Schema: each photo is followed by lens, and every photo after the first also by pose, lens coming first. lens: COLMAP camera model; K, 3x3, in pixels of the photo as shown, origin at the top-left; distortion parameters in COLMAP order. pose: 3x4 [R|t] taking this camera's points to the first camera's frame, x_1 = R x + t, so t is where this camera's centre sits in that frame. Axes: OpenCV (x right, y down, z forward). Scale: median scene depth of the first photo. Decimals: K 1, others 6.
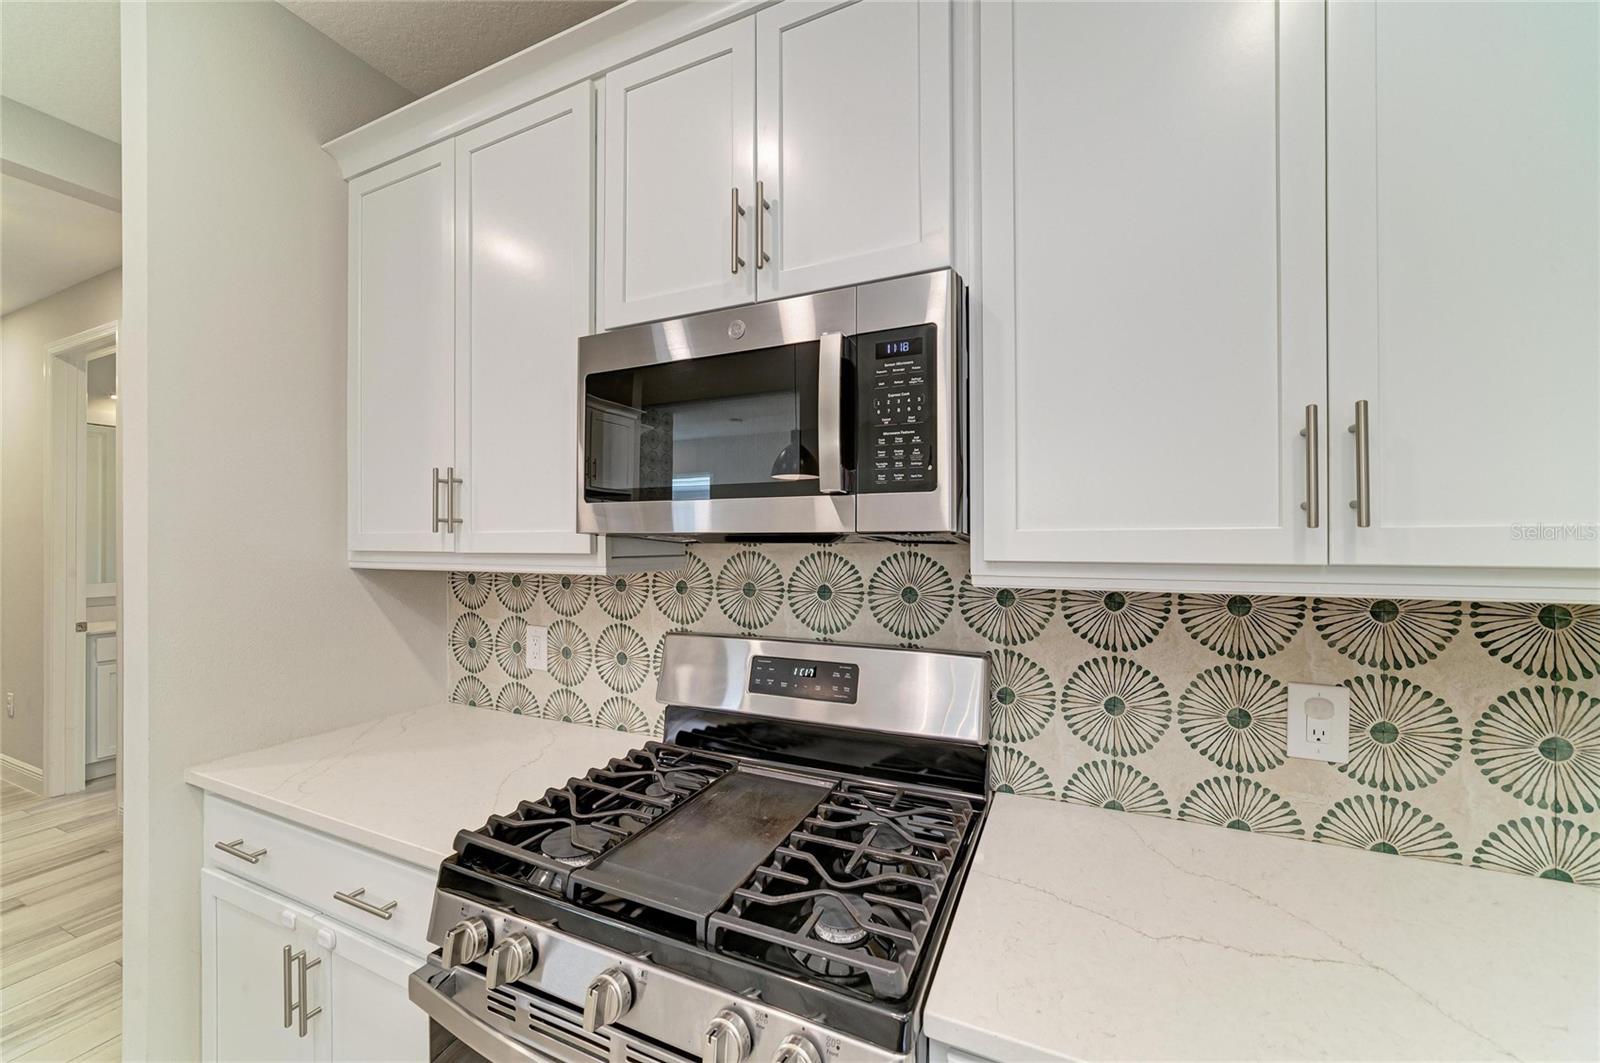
lens RADIAL K [[613.4, 0, 804.3], [0, 613.4, 535.3], [0, 0, 1]] dist [-0.012610, 0.004533]
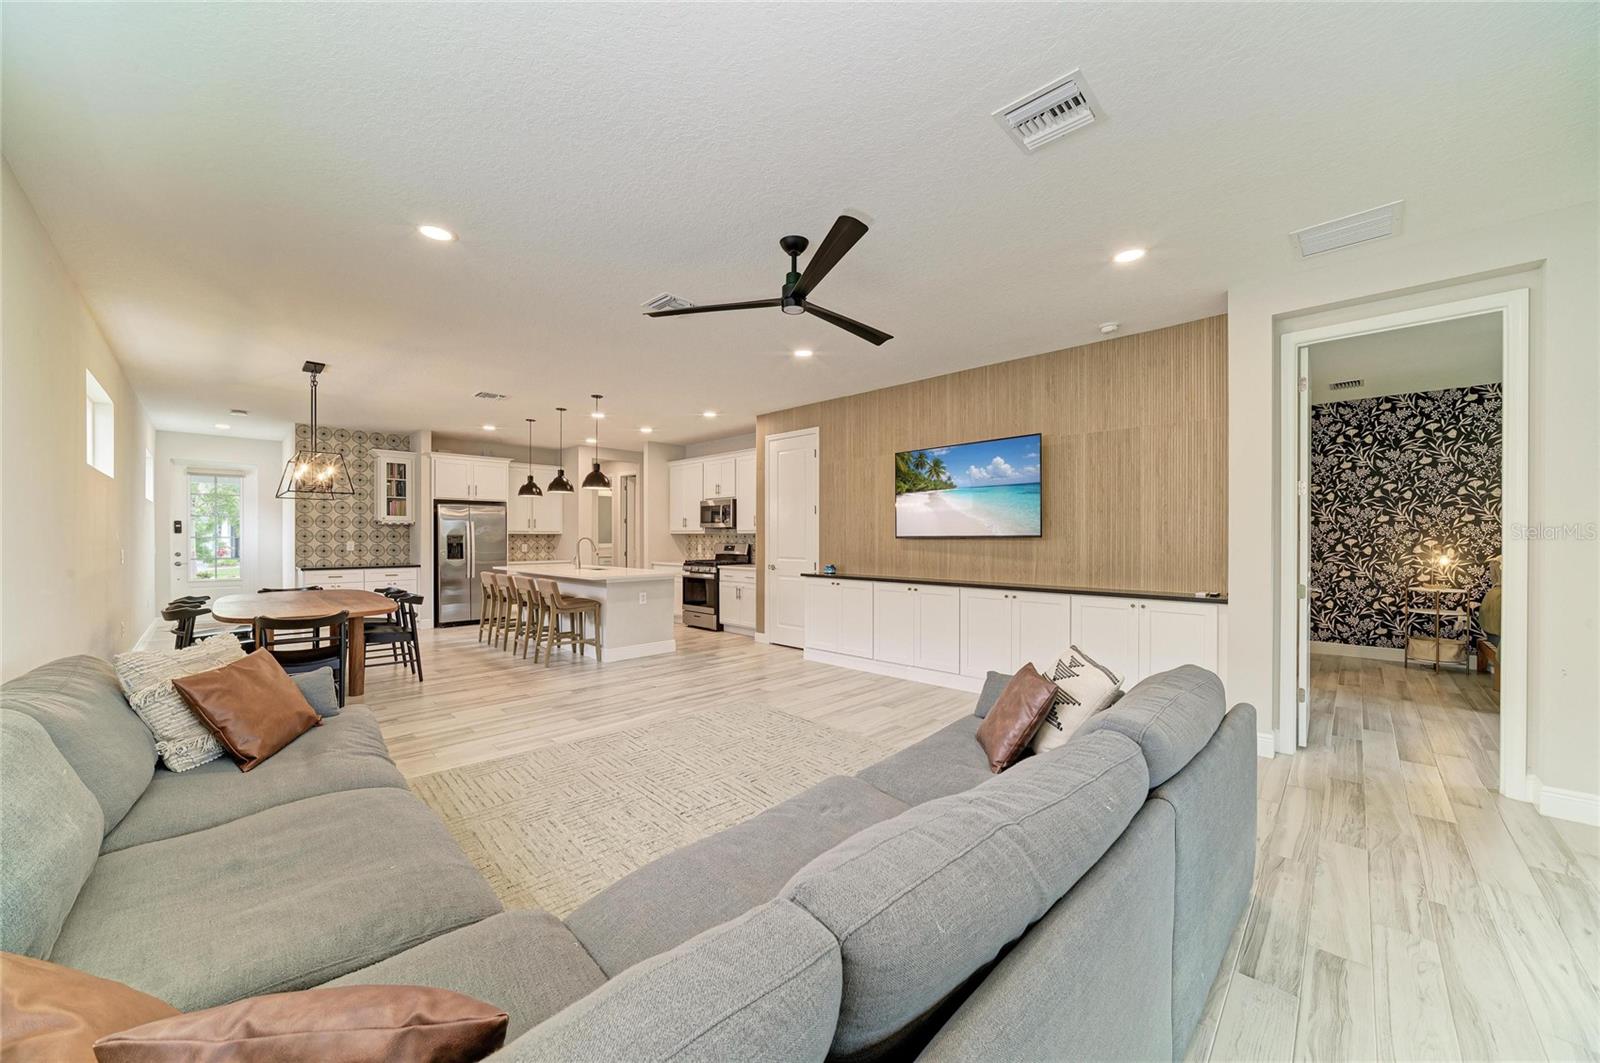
lens RADIAL K [[575.8, 0, 794.2], [0, 575.8, 542.7], [0, 0, 1]] dist [-0.011850, 0.001557]
pose [[0.938168, 0.008849, -0.346068, 2.979783], [-0.004369, 0.999896, 0.013723, 0.078078], [0.346153, -0.011362, 0.938109, -4.922979]]
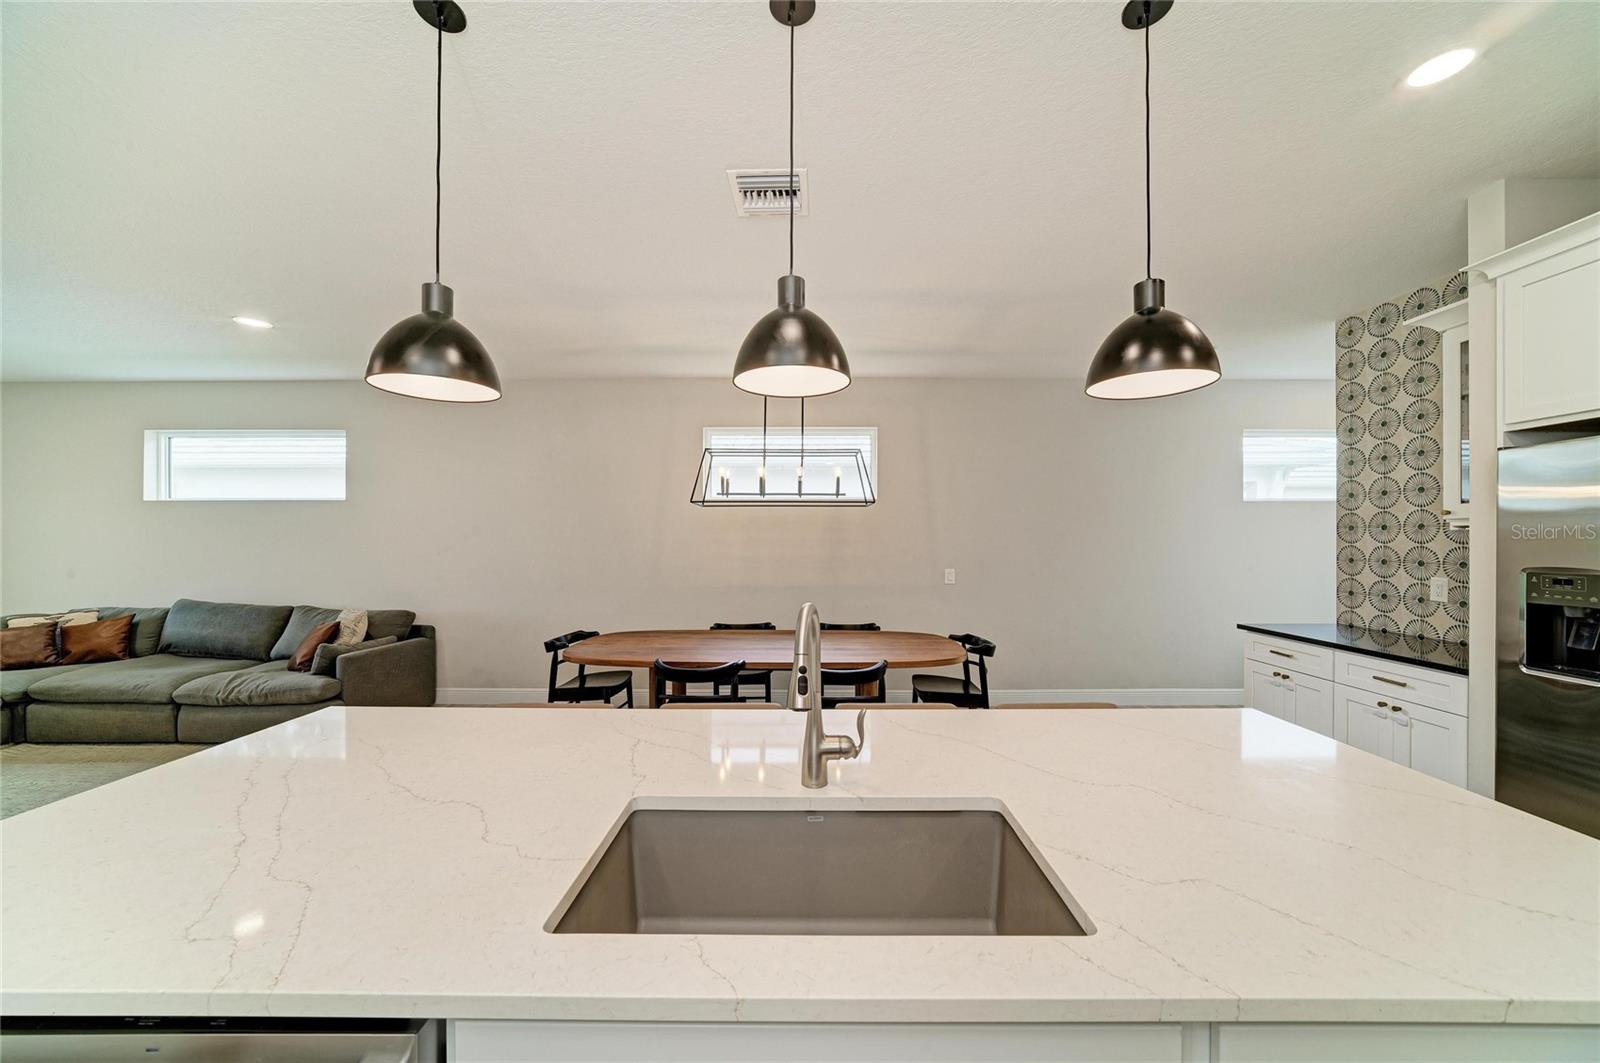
lens RADIAL K [[574.1, 0, 812.4], [0, 574.1, 543.2], [0, 0, 1]] dist [-0.014391, 0.002648]
pose [[-0.909049, 0.005866, -0.416649, -0.407085], [0.005337, 0.999983, 0.002433, 0.012556], [0.416656, -0.000012, -0.909064, 0.309124]]
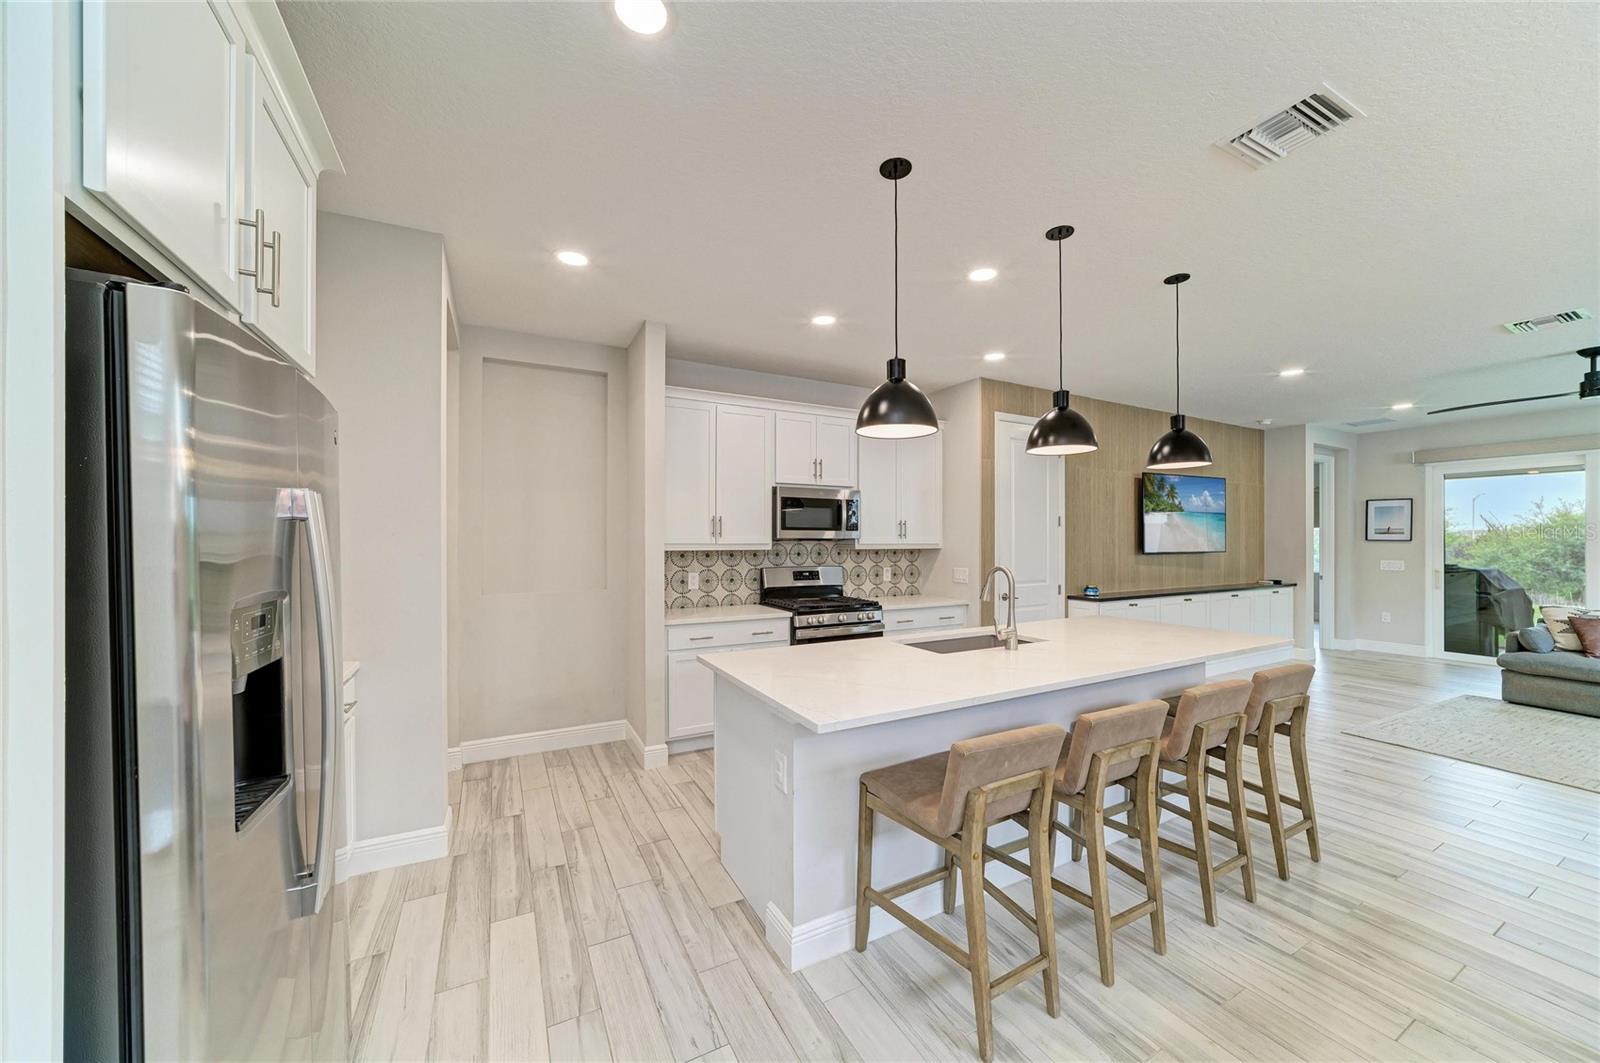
lens RADIAL K [[573.5, 0, 810.9], [0, 573.5, 540.9], [0, 0, 1]] dist [-0.007257, 0.000962]
pose [[0.602856, 0.003854, 0.797841, -2.932749], [-0.006264, 0.999980, -0.000097, 0.013363], [-0.797825, -0.004939, 0.602868, -1.237578]]
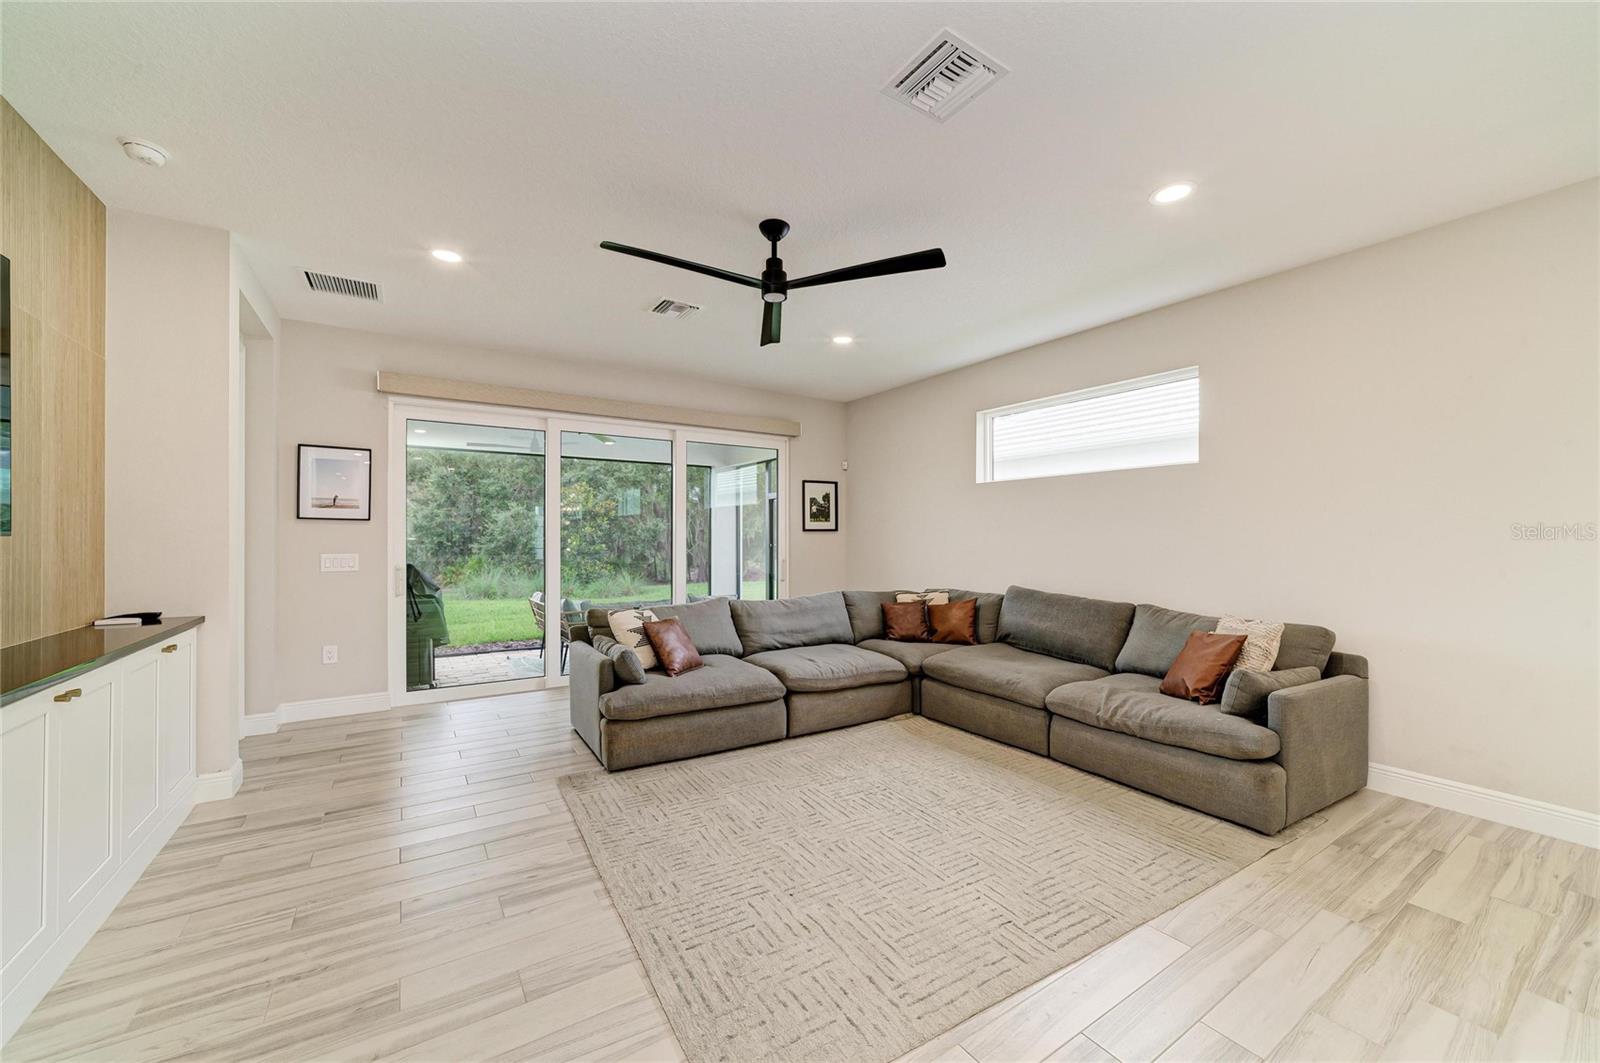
lens RADIAL K [[613.4, 0, 795.3], [0, 613.4, 541.8], [0, 0, 1]] dist [-0.012610, 0.004533]
pose [[-0.839746, 0.000853, 0.542979, 0.888066], [-0.000245, 0.999998, -0.001949, 0.104221], [-0.542980, -0.001770, -0.839744, -0.928837]]
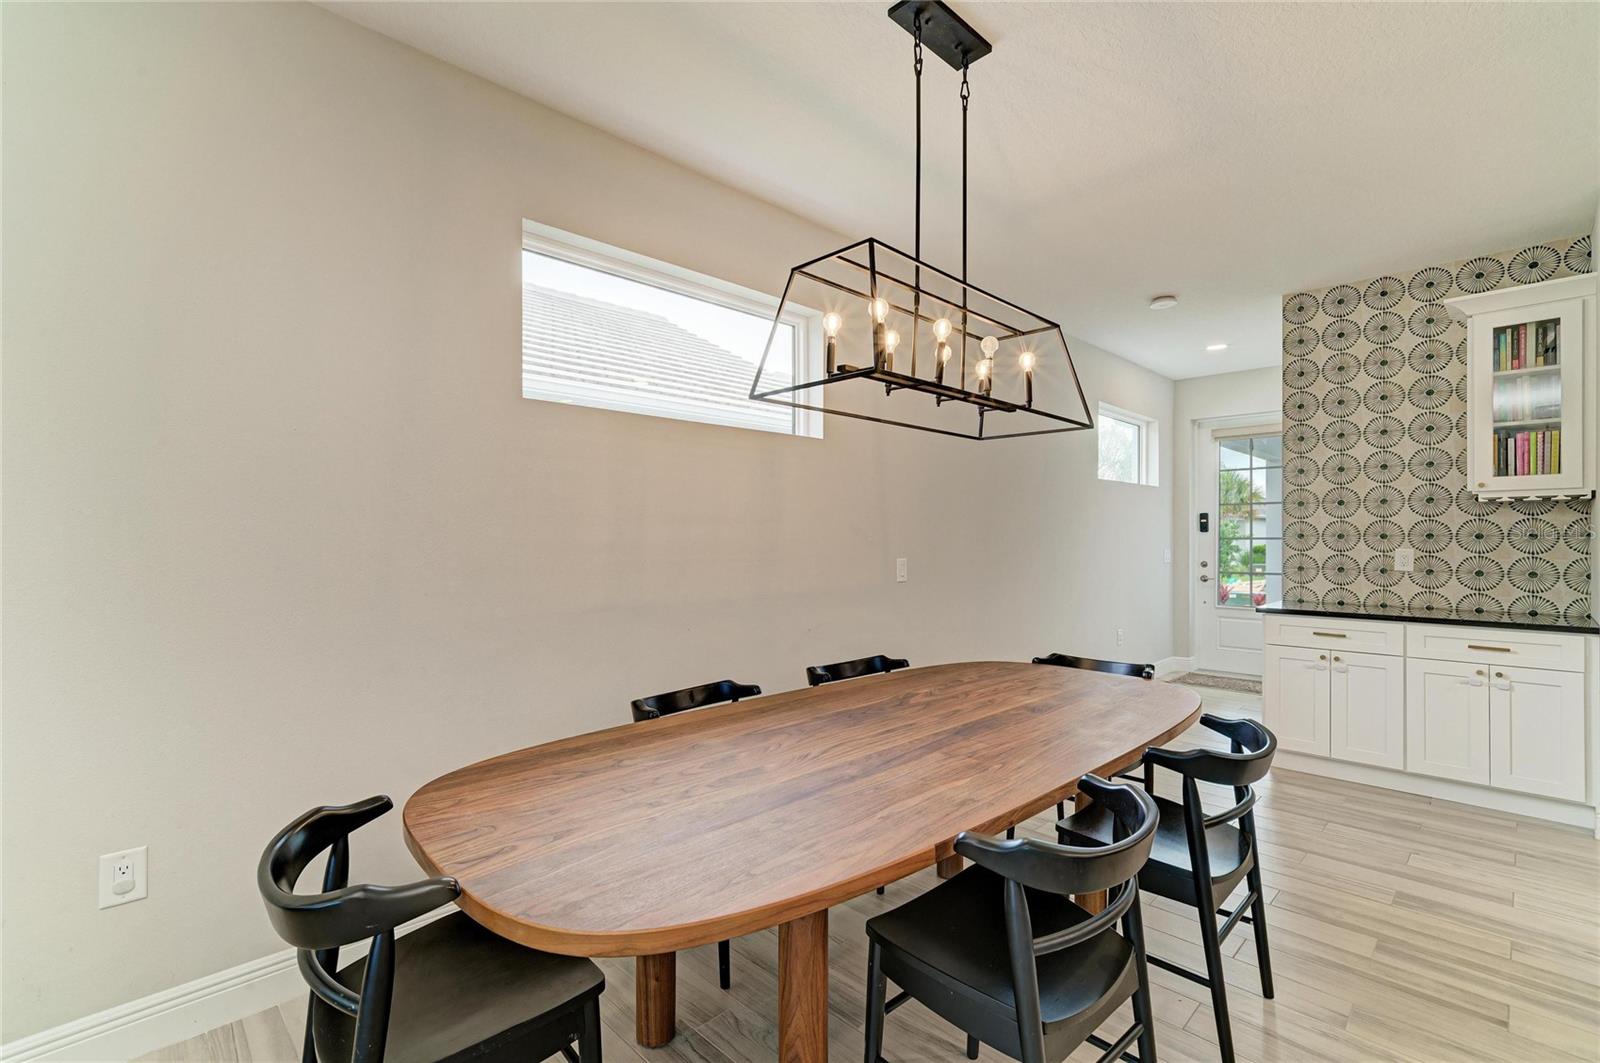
lens RADIAL K [[713.6, 0, 806.0], [0, 713.6, 539.4], [0, 0, 1]] dist [-0.002998, 0.002020]
pose [[-0.358155, 0.006358, -0.933640, 0.170371], [0.005535, 0.999974, 0.004686, 0.102134], [0.933646, -0.003489, -0.358181, -2.083107]]
